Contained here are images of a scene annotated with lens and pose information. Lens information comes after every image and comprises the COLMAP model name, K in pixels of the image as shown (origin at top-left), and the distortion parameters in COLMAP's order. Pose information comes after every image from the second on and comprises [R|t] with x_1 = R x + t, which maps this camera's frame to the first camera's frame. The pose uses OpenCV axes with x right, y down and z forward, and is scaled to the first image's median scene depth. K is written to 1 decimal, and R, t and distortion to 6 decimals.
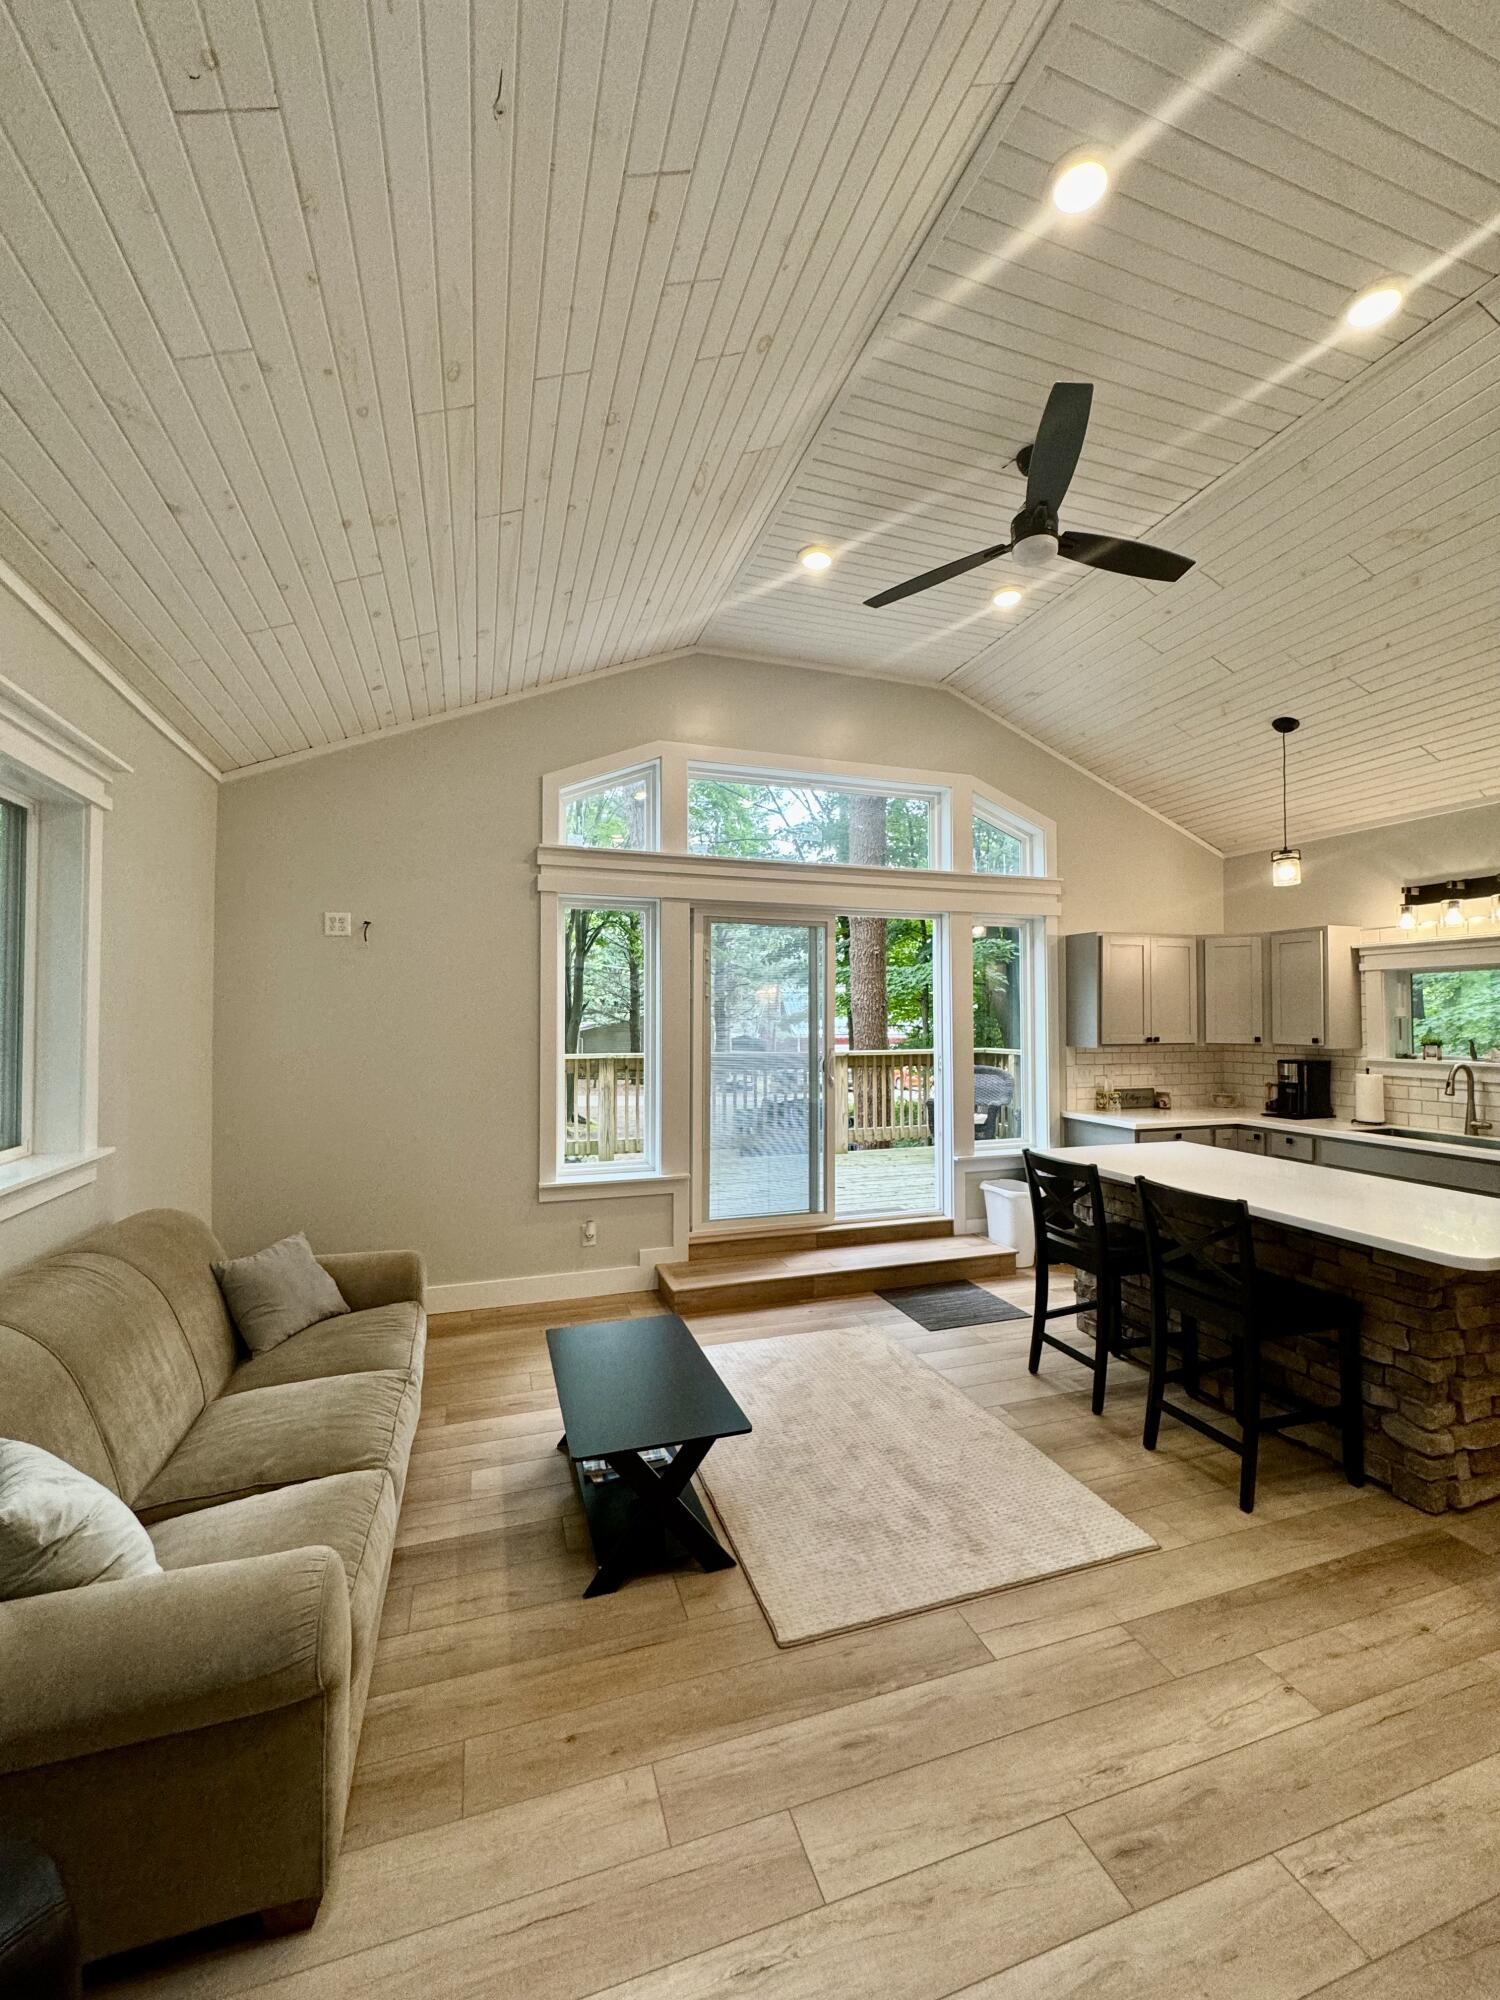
lens RADIAL K [[798.7, 0, 750.0], [0, 798.7, 1000.0], [0, 0, 1]] dist [0.000718, 0.000170]
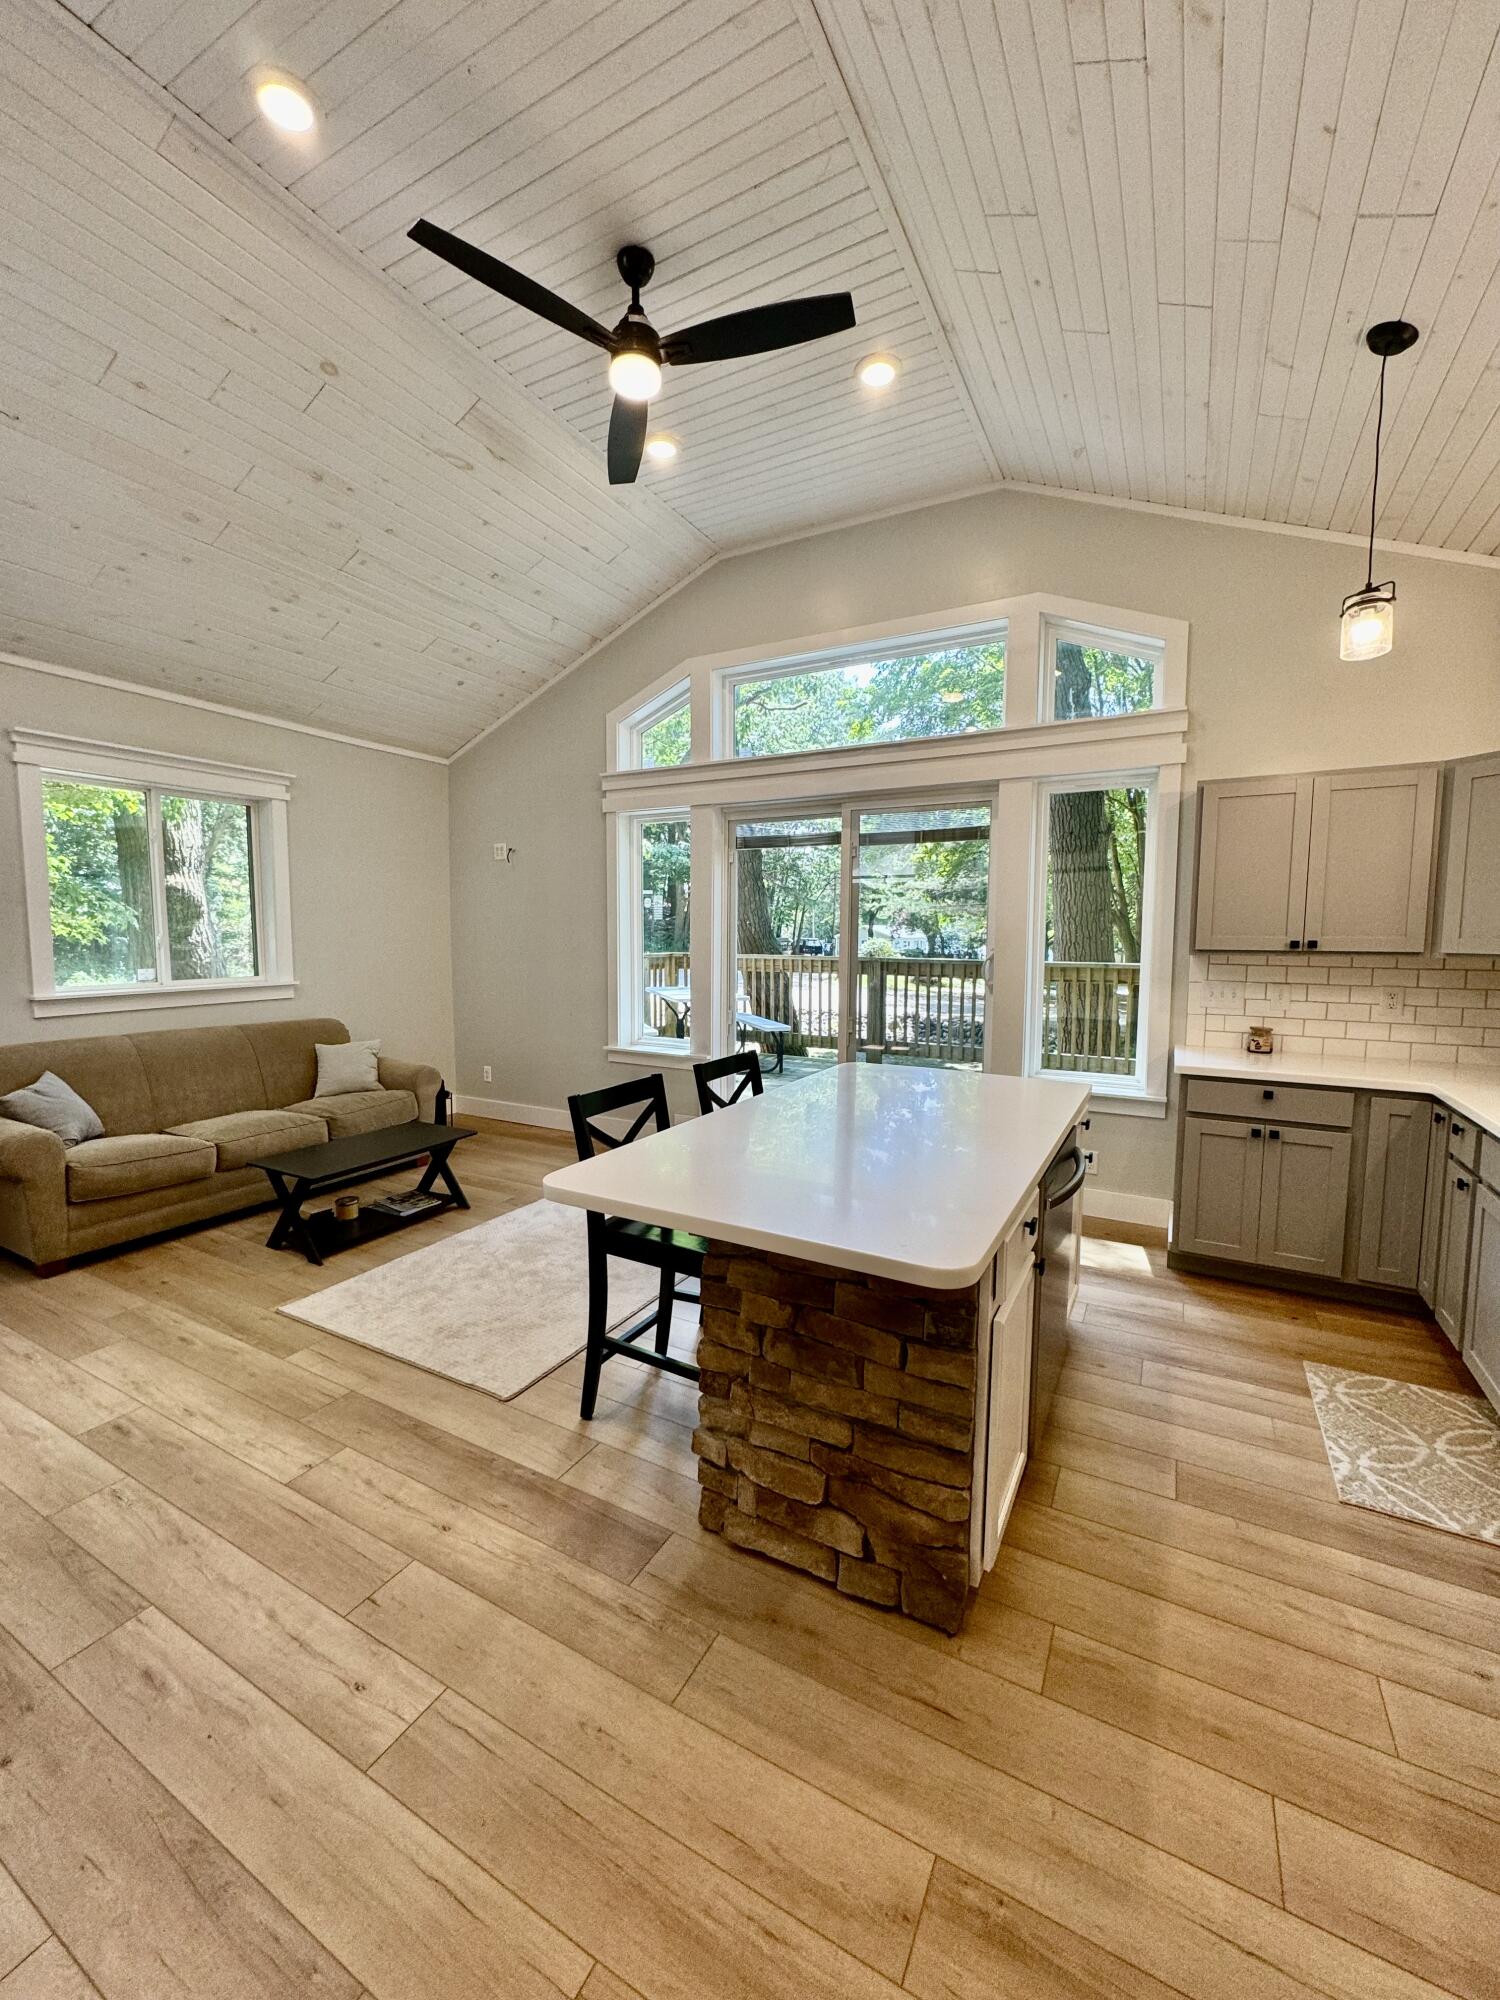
lens RADIAL K [[795.5, 0, 748.3], [0, 795.5, 1000.0], [0, 0, 1]] dist [-0.000653, -0.000392]
pose [[0.677653, 0.066107, -0.732405, 0.986233], [0.010329, 0.994997, 0.099366, 0.038908], [0.735310, -0.074900, 0.673580, 0.381200]]
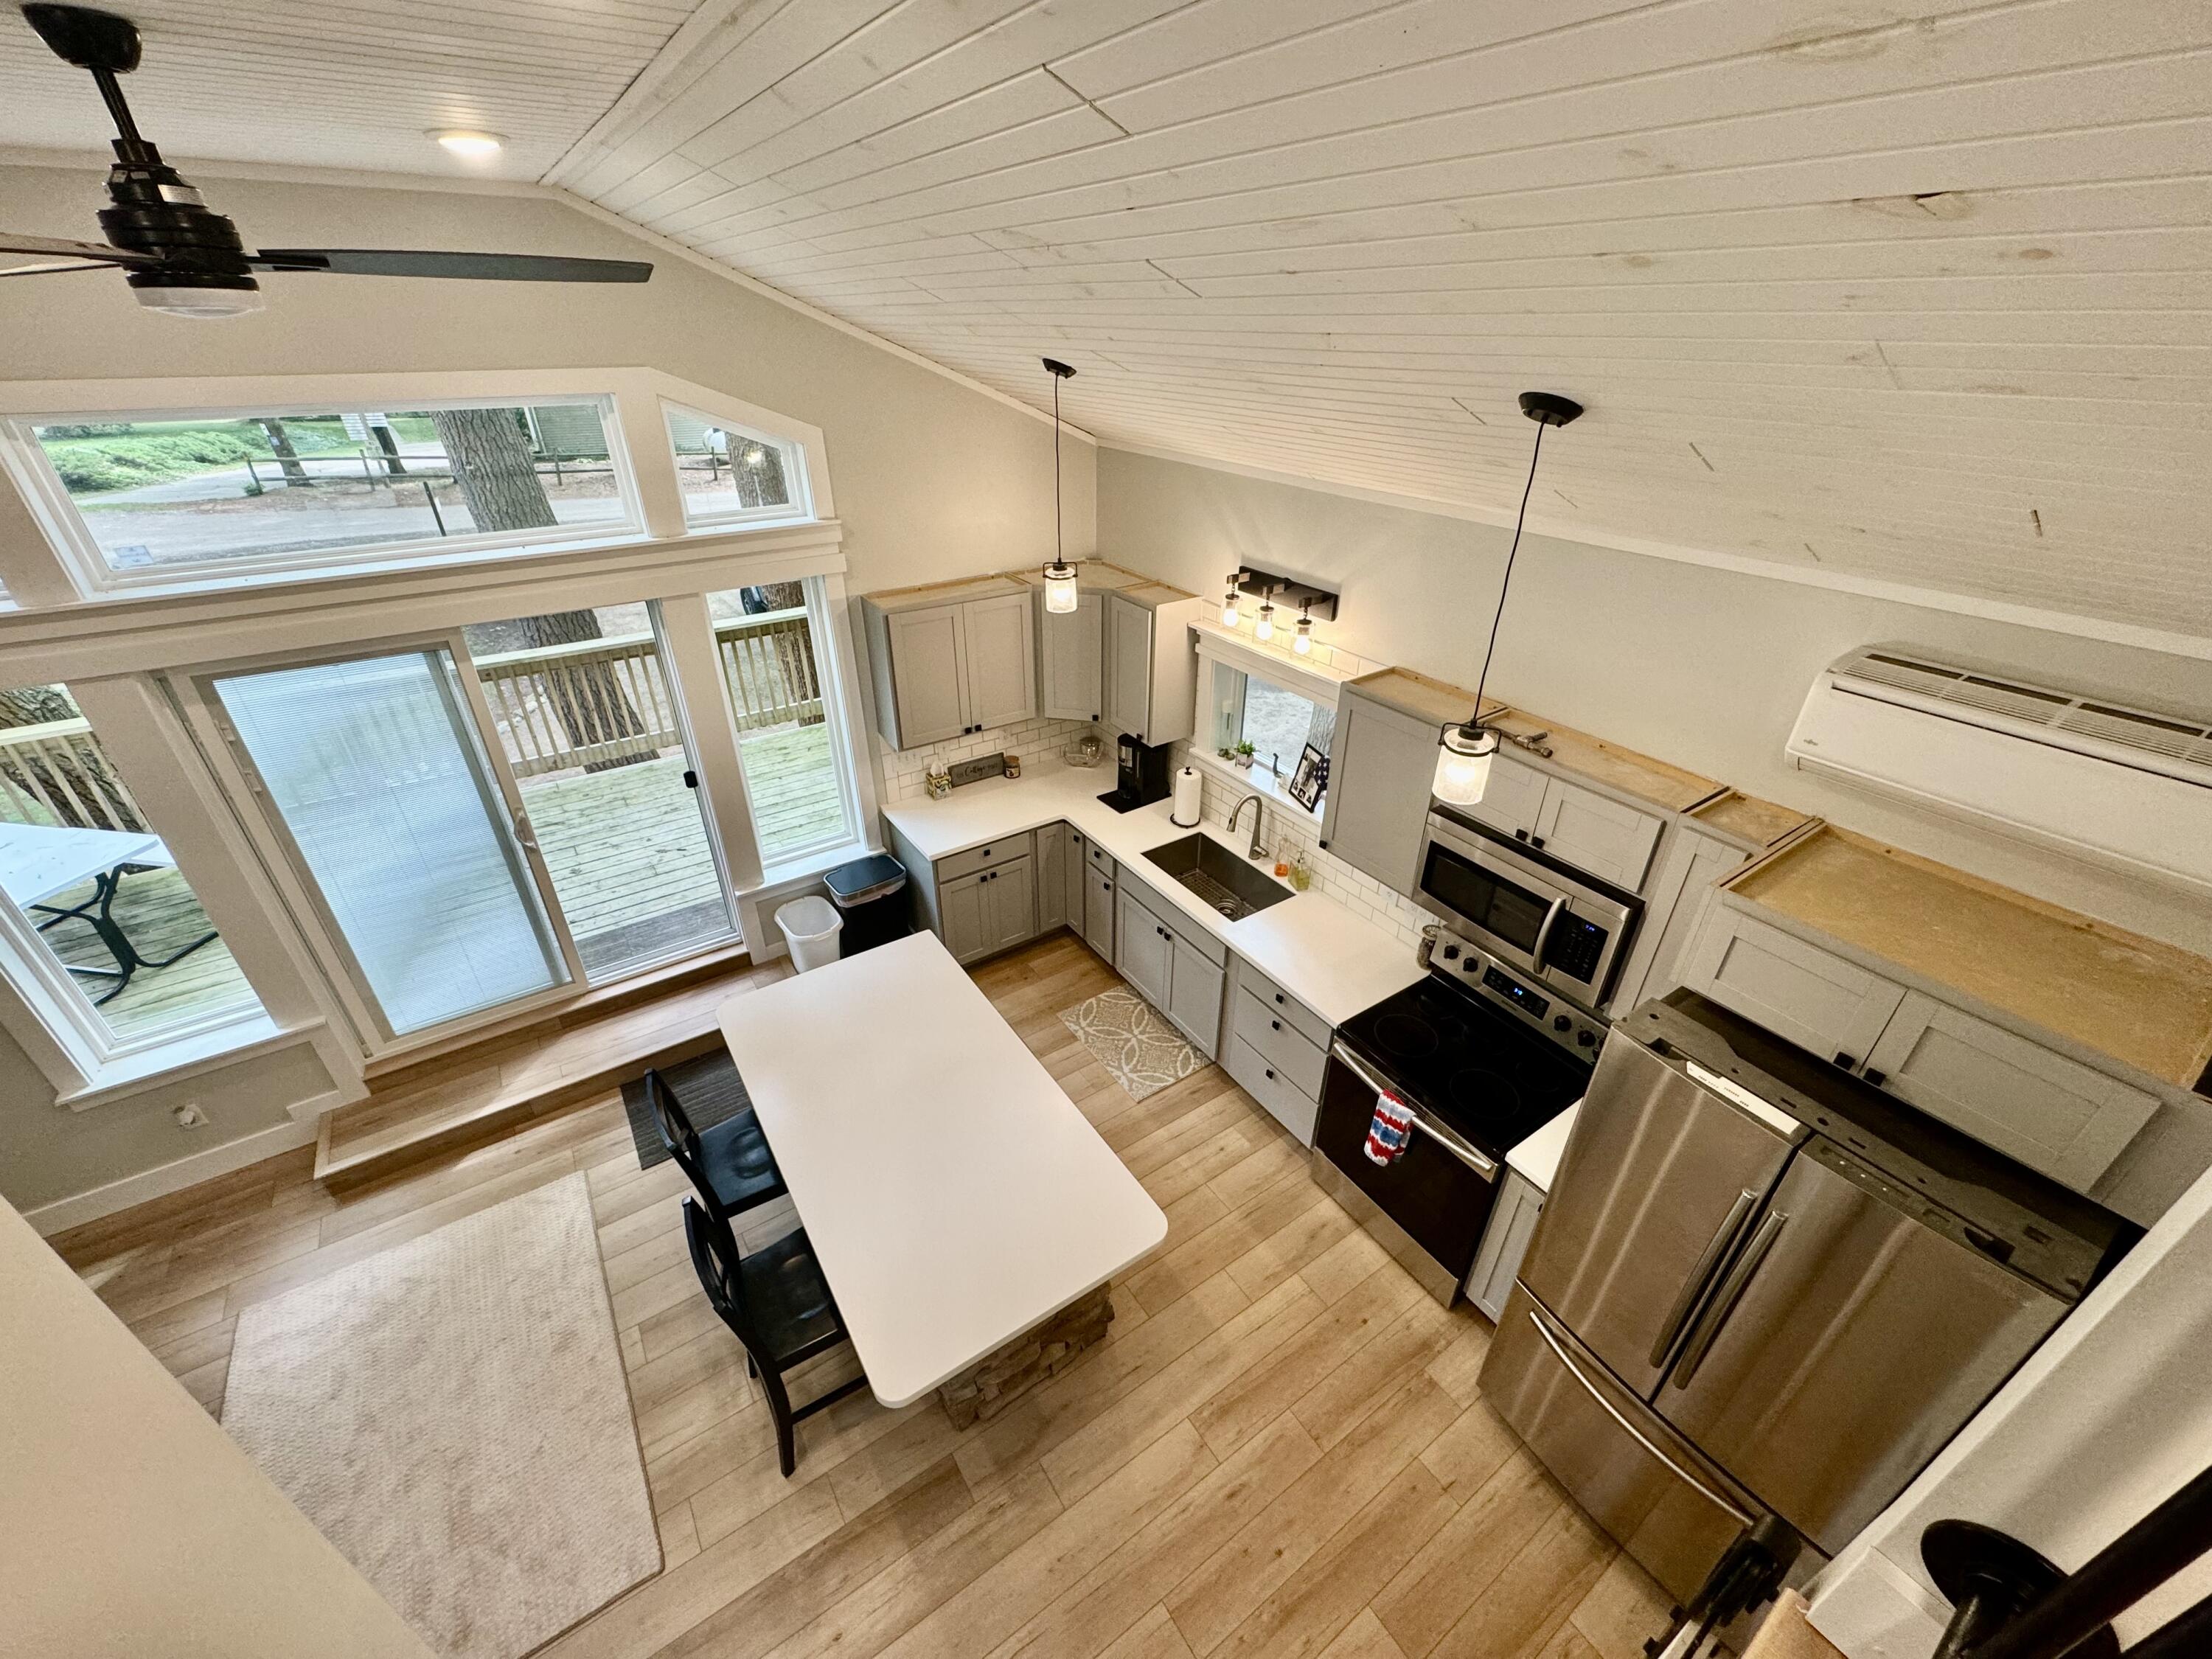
lens RADIAL K [[886.4, 0, 1108.0], [0, 886.4, 830.7], [0, 0, 1]] dist [-0.001514, -0.000222]
pose [[0.963485, -0.129972, 0.234103, 0.607050], [-0.011527, 0.853349, 0.521212, -0.495479], [-0.267515, -0.504878, 0.820691, 0.246959]]
